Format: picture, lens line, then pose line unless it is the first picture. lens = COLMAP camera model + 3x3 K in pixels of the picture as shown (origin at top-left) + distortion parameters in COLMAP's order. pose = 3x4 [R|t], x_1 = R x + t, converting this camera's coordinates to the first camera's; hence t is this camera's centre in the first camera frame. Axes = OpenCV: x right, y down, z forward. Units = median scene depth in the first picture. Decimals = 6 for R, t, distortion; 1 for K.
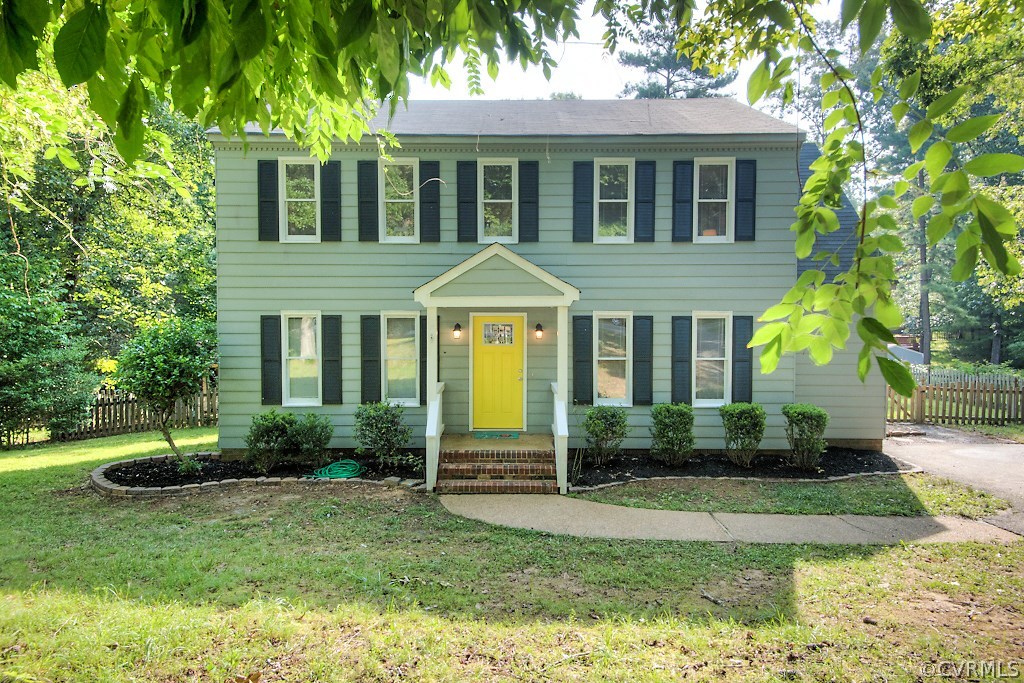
lens RADIAL K [[622.2, 0, 513.2], [0, 622.2, 344.5], [0, 0, 1]] dist [0.021092, -0.013412]
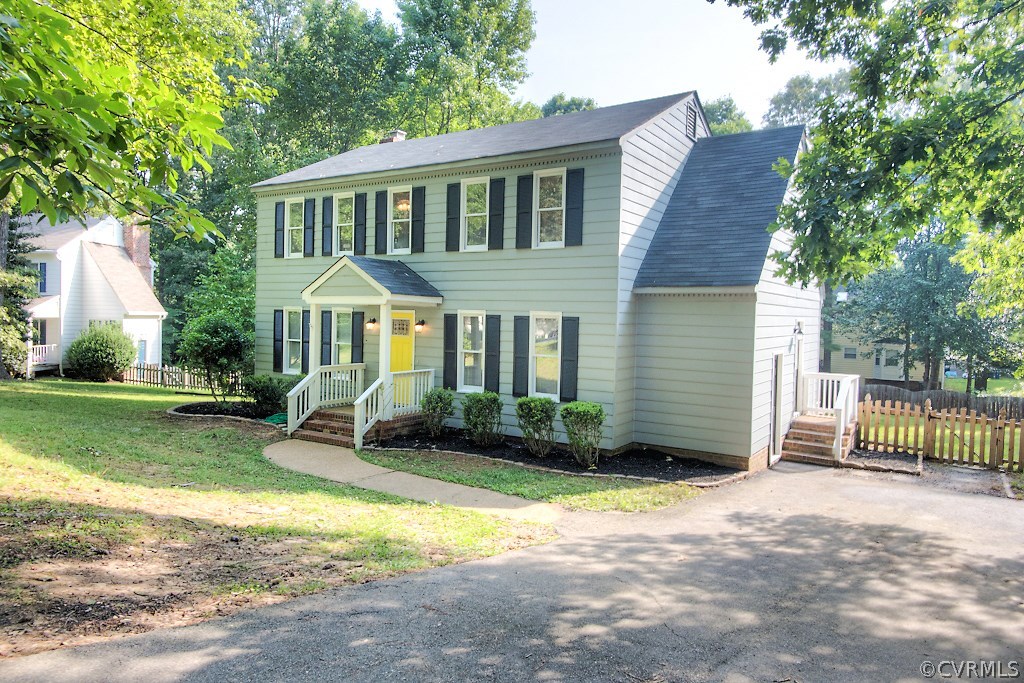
lens RADIAL K [[683.8, 0, 521.2], [0, 683.8, 339.5], [0, 0, 1]] dist [0.010269, -0.000060]
pose [[0.838213, 0.037893, -0.544025, 0.933596], [-0.048279, 0.998822, -0.004816, 0.001797], [0.543202, 0.030301, 0.839055, -0.010518]]
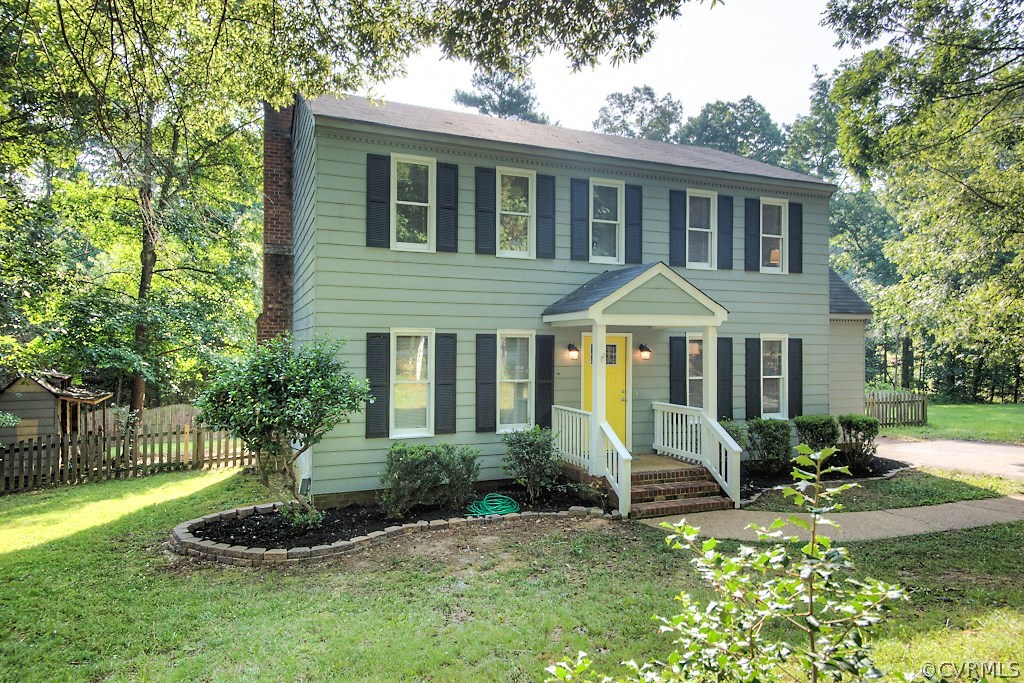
lens RADIAL K [[622.2, 0, 503.6], [0, 622.2, 340.8], [0, 0, 1]] dist [0.021092, -0.013412]
pose [[0.932389, 0.008042, 0.361367, -0.539102], [0.012299, 0.998468, -0.053956, 0.012701], [-0.361247, 0.054752, 0.930861, 0.137989]]
